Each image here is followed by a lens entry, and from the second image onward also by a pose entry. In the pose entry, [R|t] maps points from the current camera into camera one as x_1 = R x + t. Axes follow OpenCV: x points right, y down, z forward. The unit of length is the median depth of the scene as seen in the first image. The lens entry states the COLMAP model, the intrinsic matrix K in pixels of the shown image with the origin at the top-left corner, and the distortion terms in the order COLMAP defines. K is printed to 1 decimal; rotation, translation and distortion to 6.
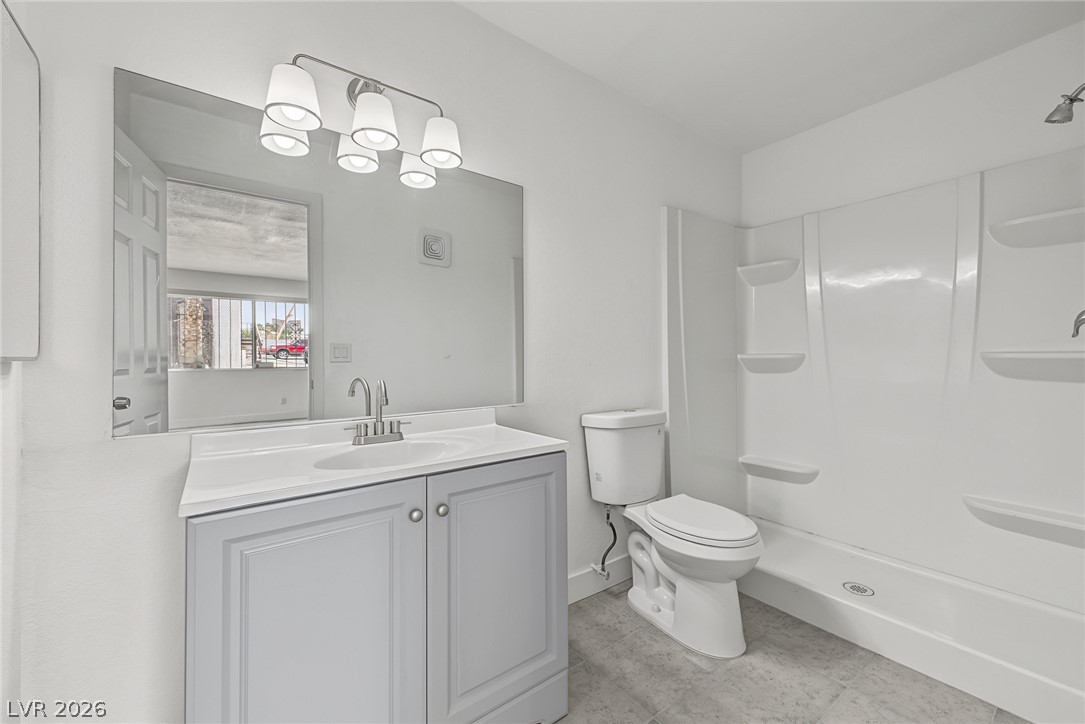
lens RADIAL K [[432.6, 0, 538.8], [0, 432.6, 362.3], [0, 0, 1]] dist [0.019579, -0.003286]
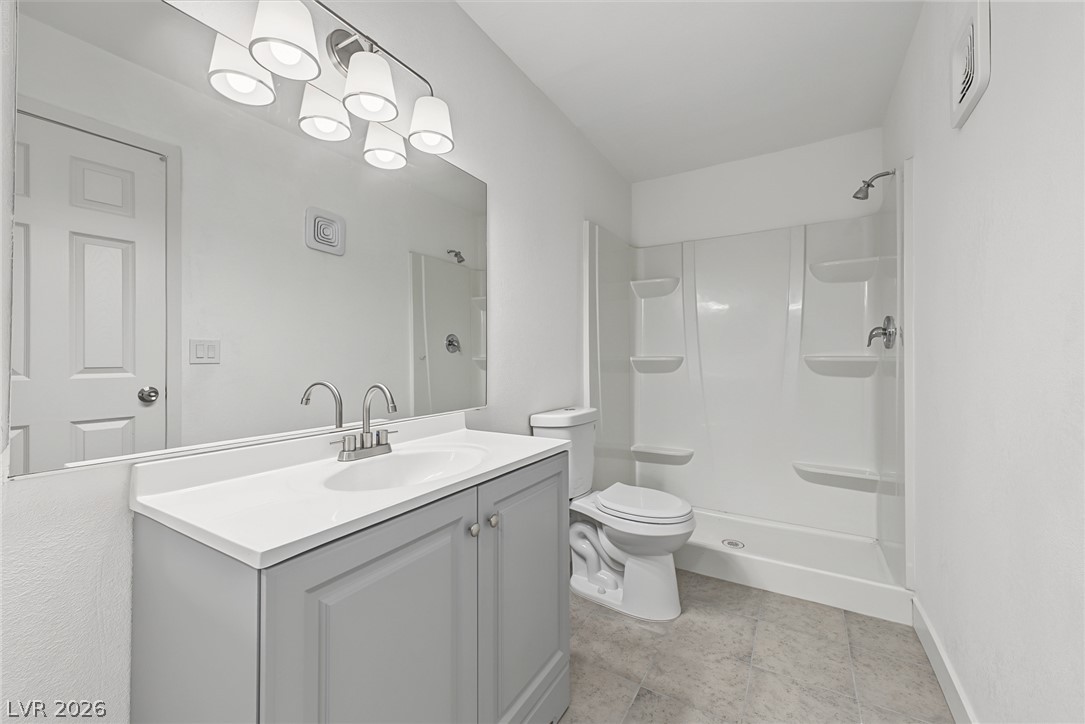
lens RADIAL K [[432.6, 0, 534.6], [0, 432.6, 362.5], [0, 0, 1]] dist [0.019579, -0.003286]
pose [[0.927793, 0.001324, 0.373094, -0.355436], [0.000068, 0.999993, -0.003719, 0.001231], [-0.373096, 0.003476, 0.927786, 0.066767]]
